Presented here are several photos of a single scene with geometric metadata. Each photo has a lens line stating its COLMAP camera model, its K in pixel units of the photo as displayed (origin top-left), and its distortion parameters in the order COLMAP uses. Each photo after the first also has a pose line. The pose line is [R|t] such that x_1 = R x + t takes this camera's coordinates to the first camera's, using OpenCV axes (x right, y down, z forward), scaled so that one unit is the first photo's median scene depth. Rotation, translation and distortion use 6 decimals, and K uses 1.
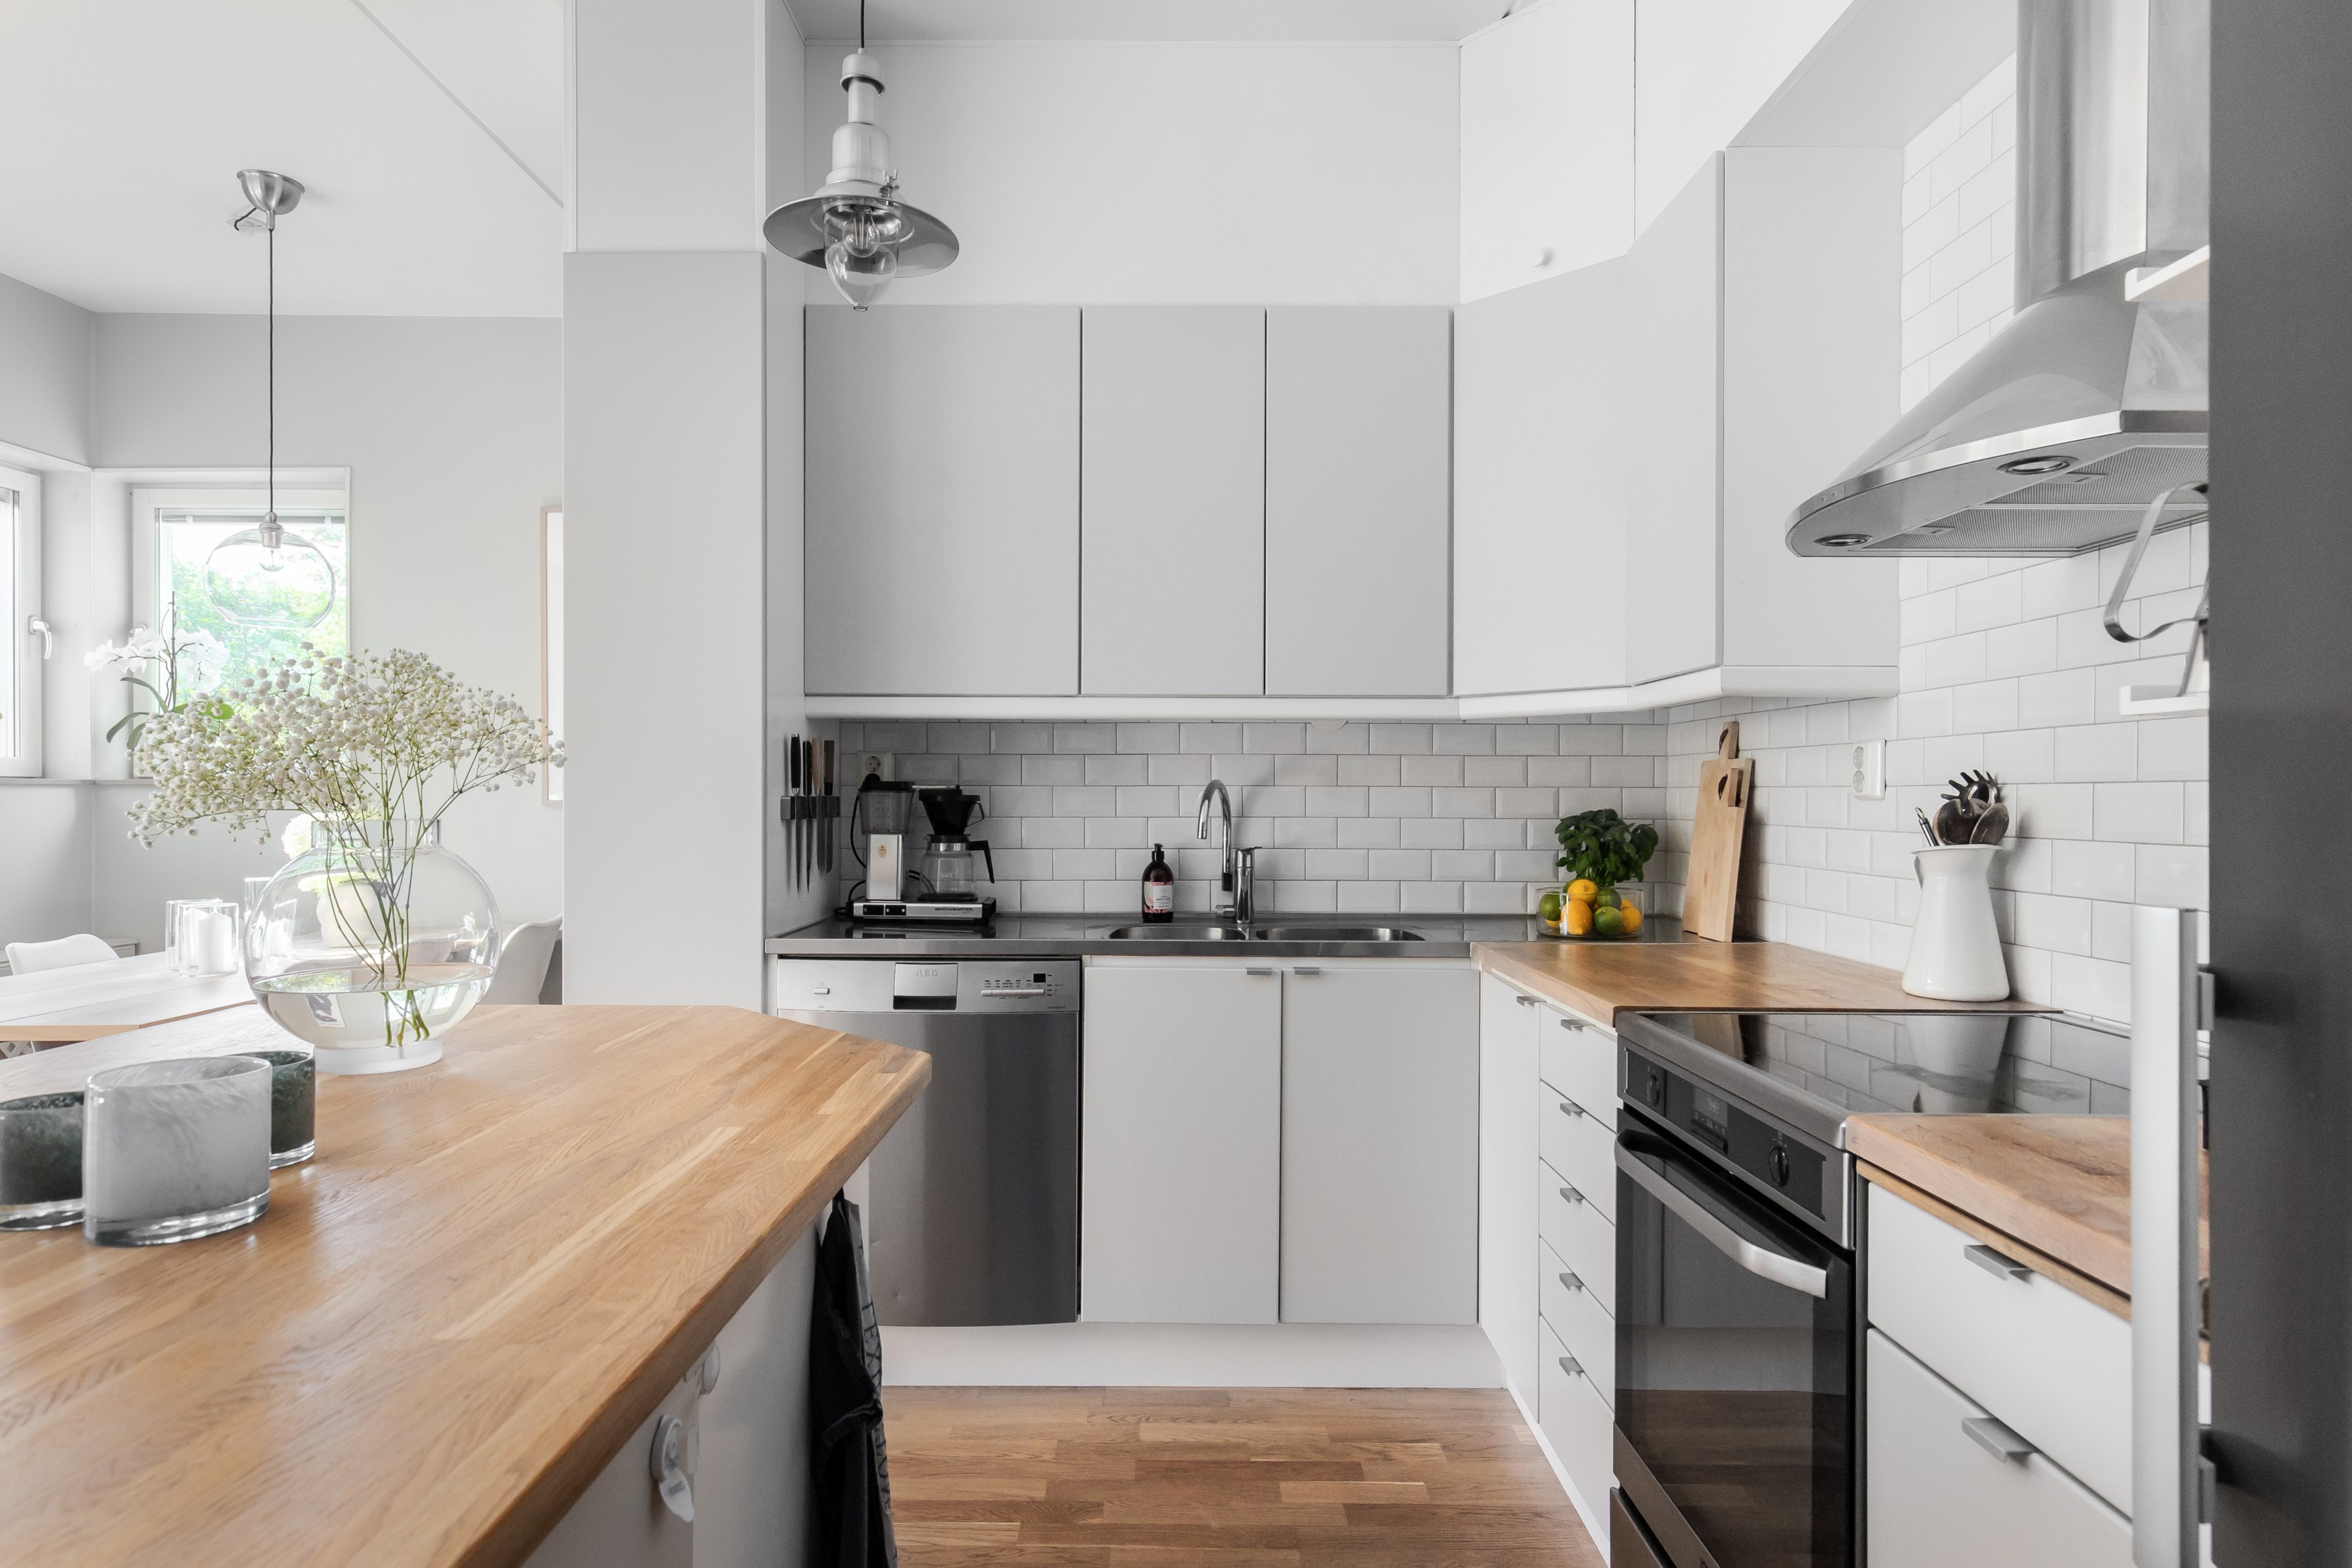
lens RADIAL K [[1313.7, 0, 1158.5], [0, 1313.7, 797.1], [0, 0, 1]] dist [0.003108, 0.000250]
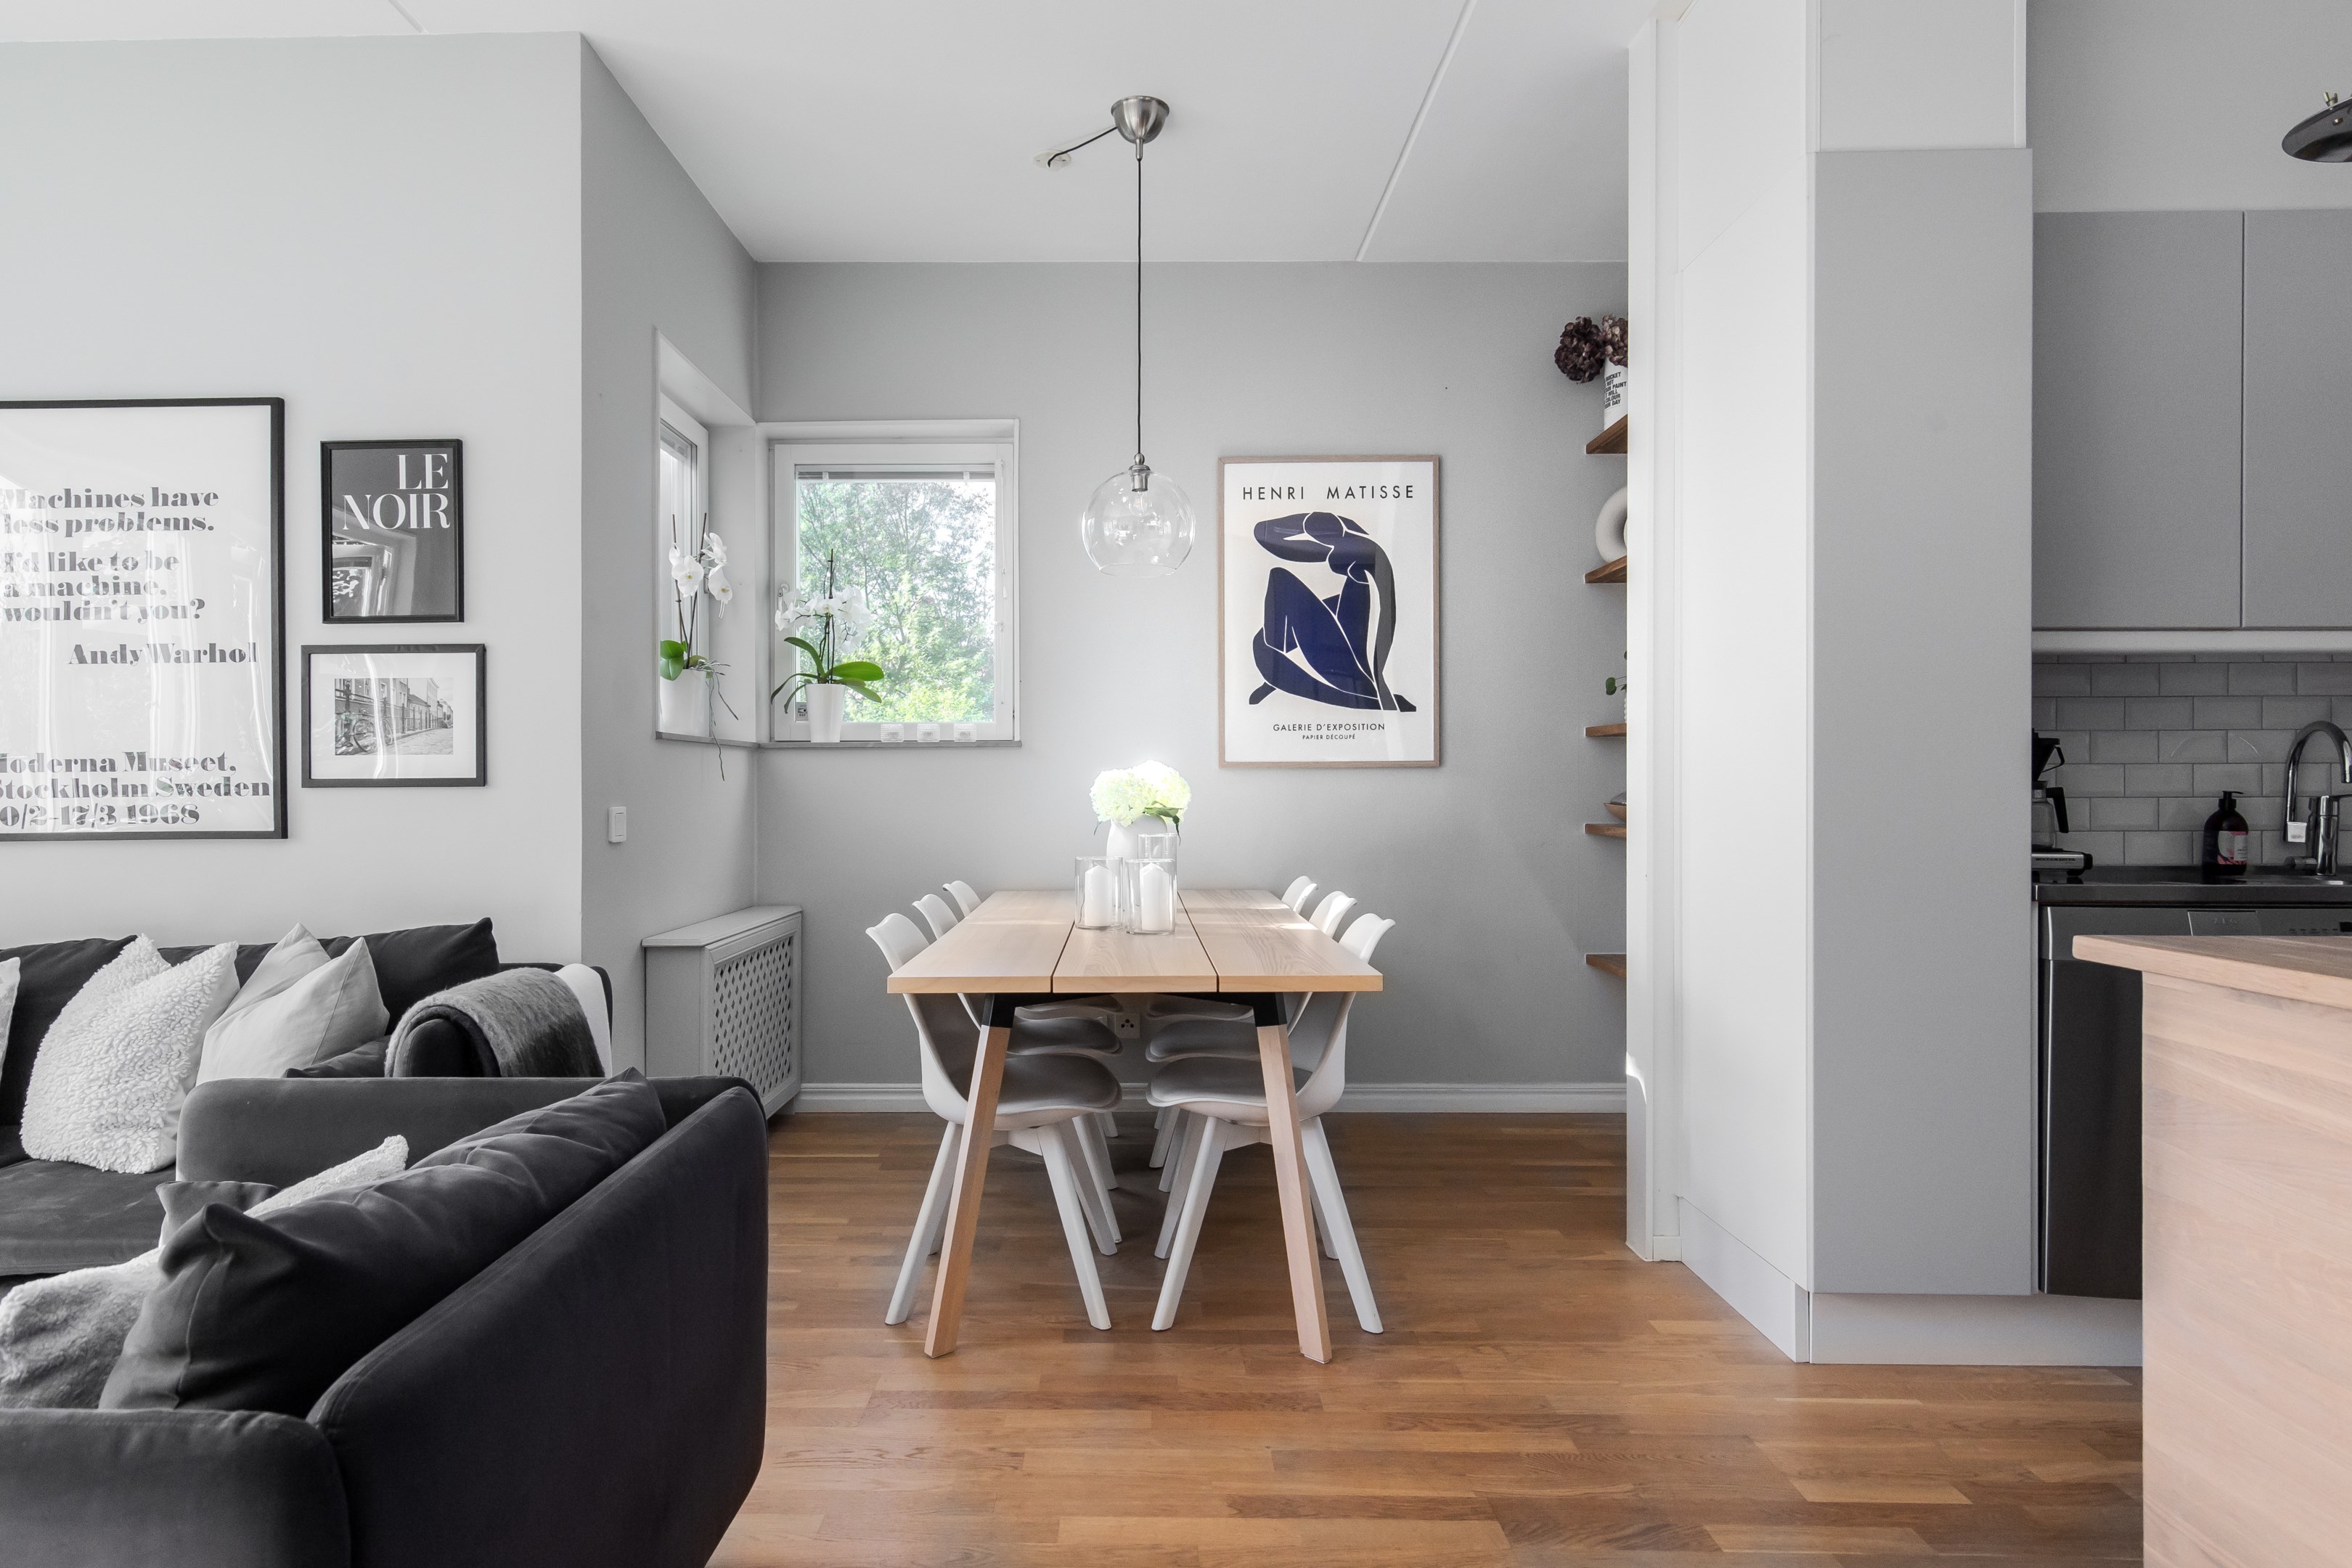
lens RADIAL K [[1327.1, 0, 1116.4], [0, 1327.1, 784.3], [0, 0, 1]] dist [0.001709, 0.001002]
pose [[0.999853, -0.003860, -0.016695, -0.846938], [0.003832, 0.999991, -0.001721, 0.032283], [0.016702, 0.001657, 0.999859, 0.041738]]
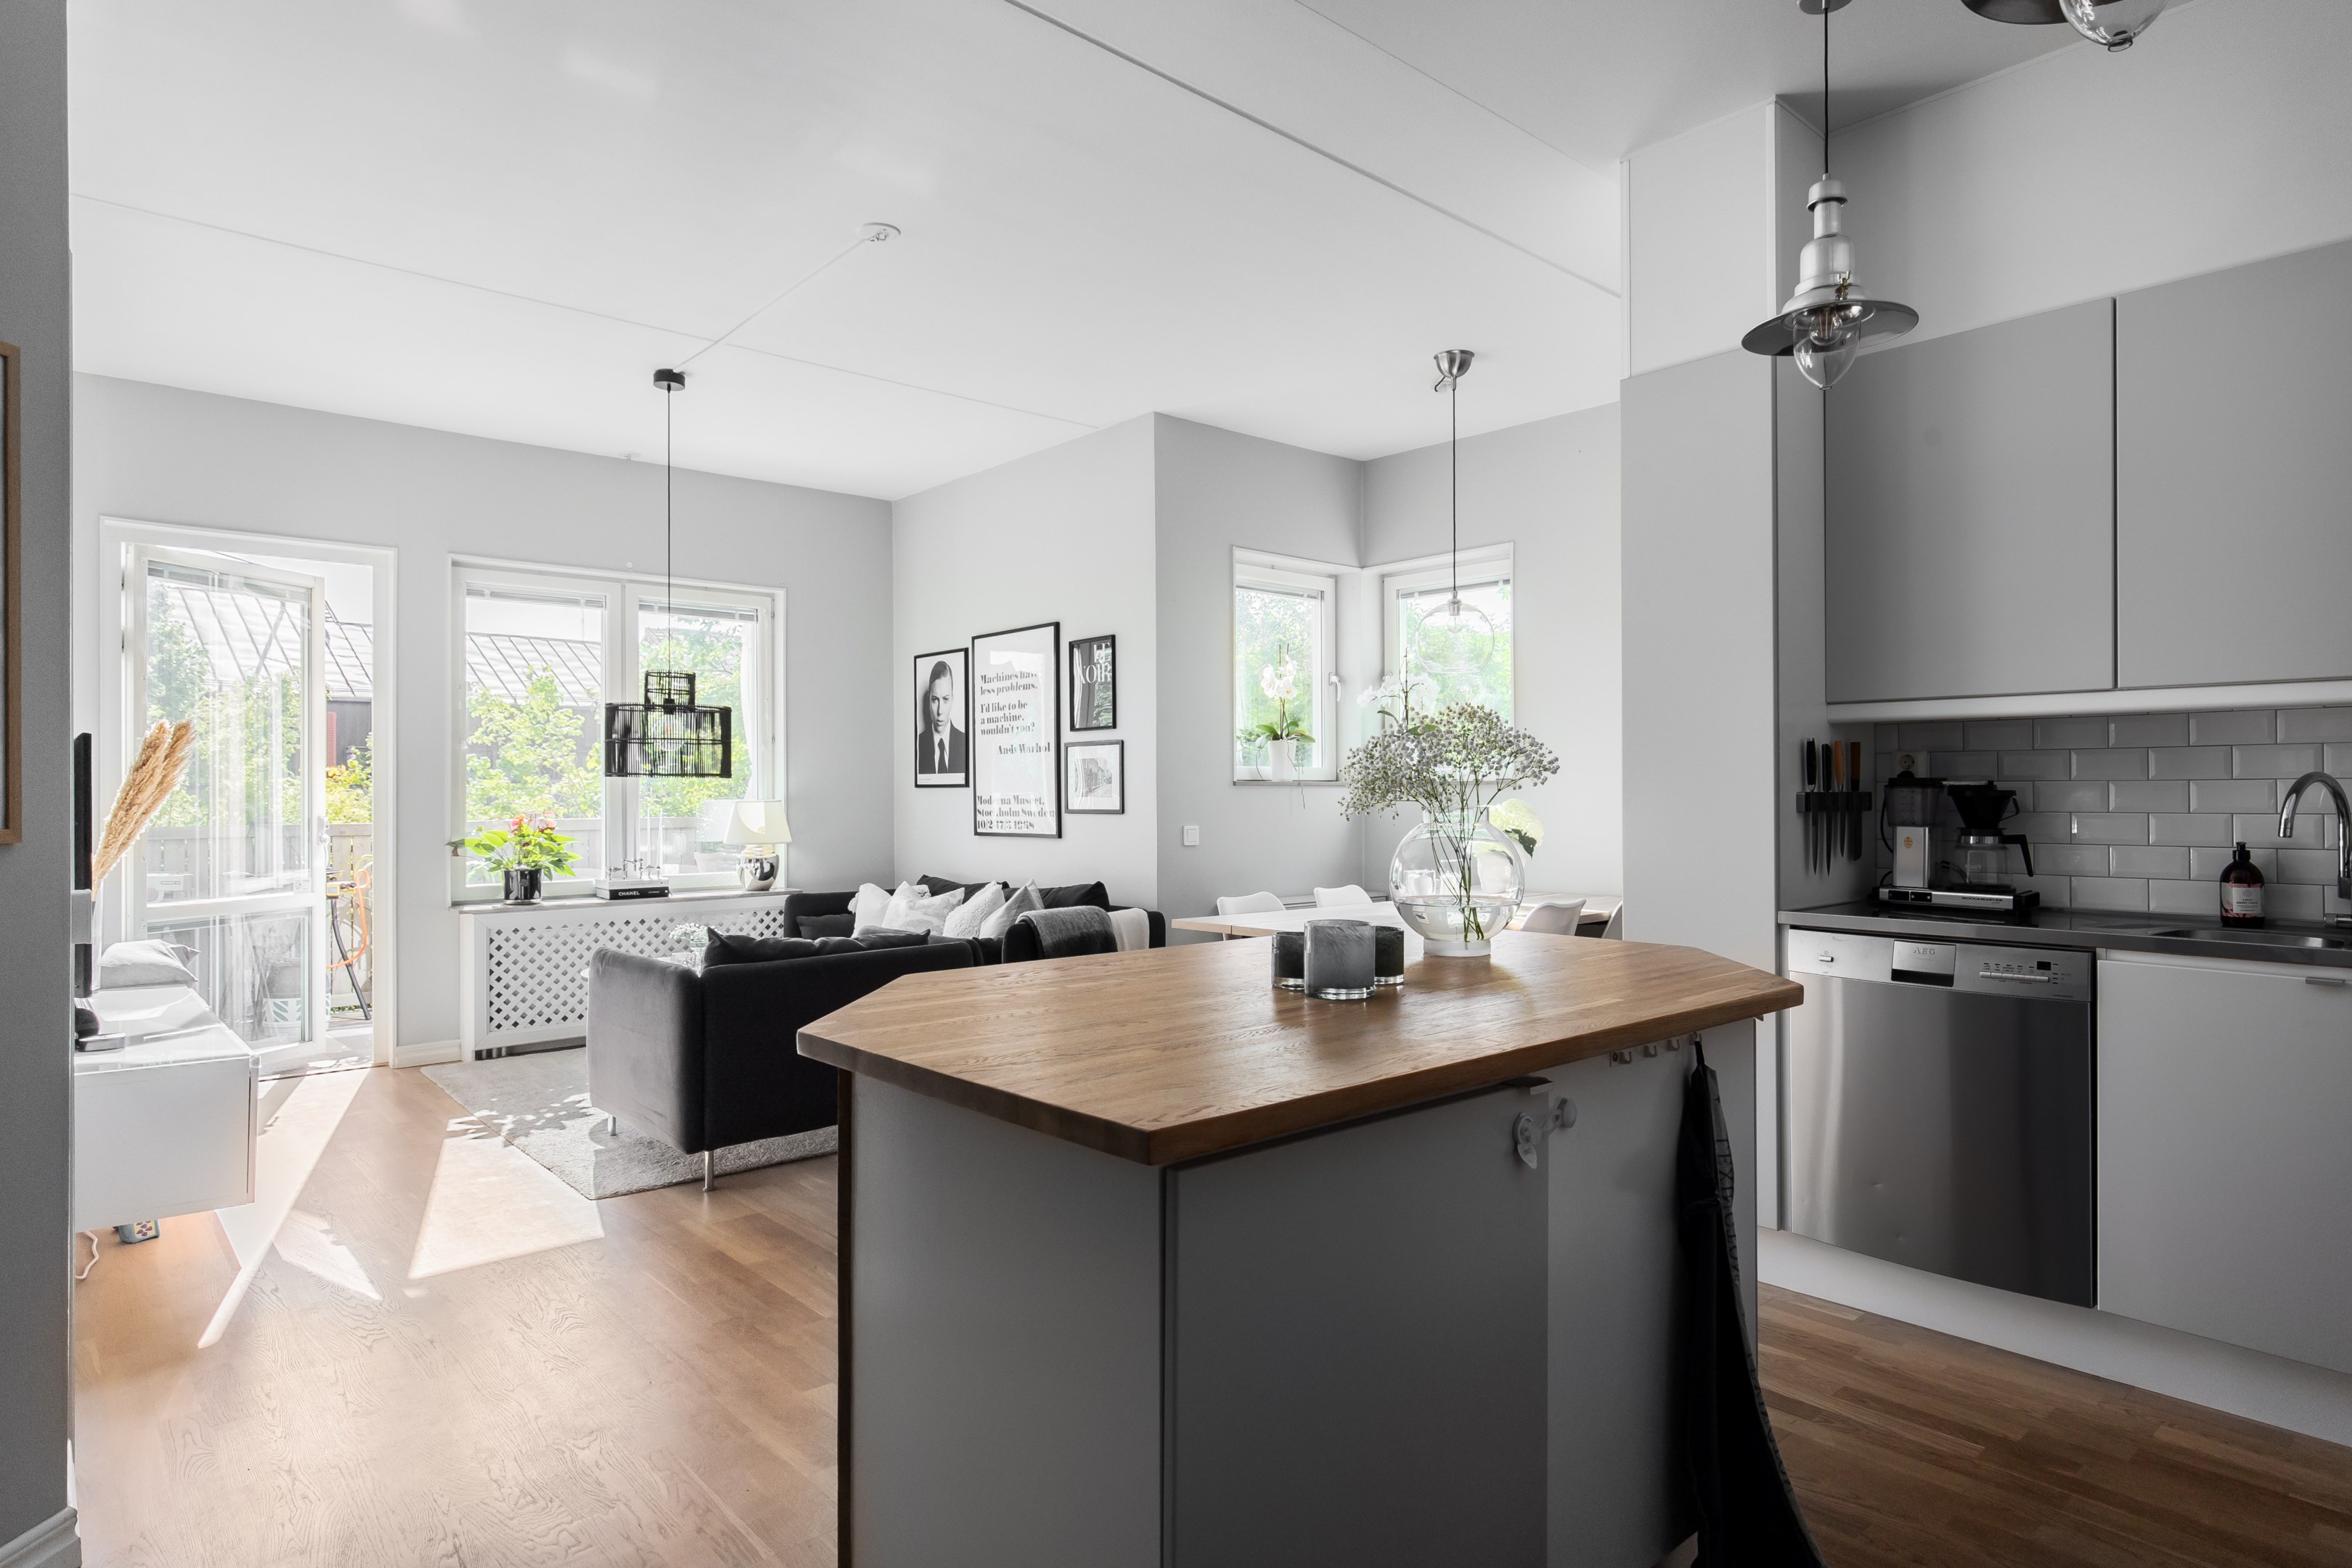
lens RADIAL K [[1306.1, 0, 1175.3], [0, 1306.1, 785.2], [0, 0, 1]] dist [0.006440, -0.000815]
pose [[0.667464, -0.007346, -0.744606, 0.202947], [0.002470, 0.999968, -0.007652, 0.000806], [0.744638, 0.003268, 0.667460, -0.187400]]
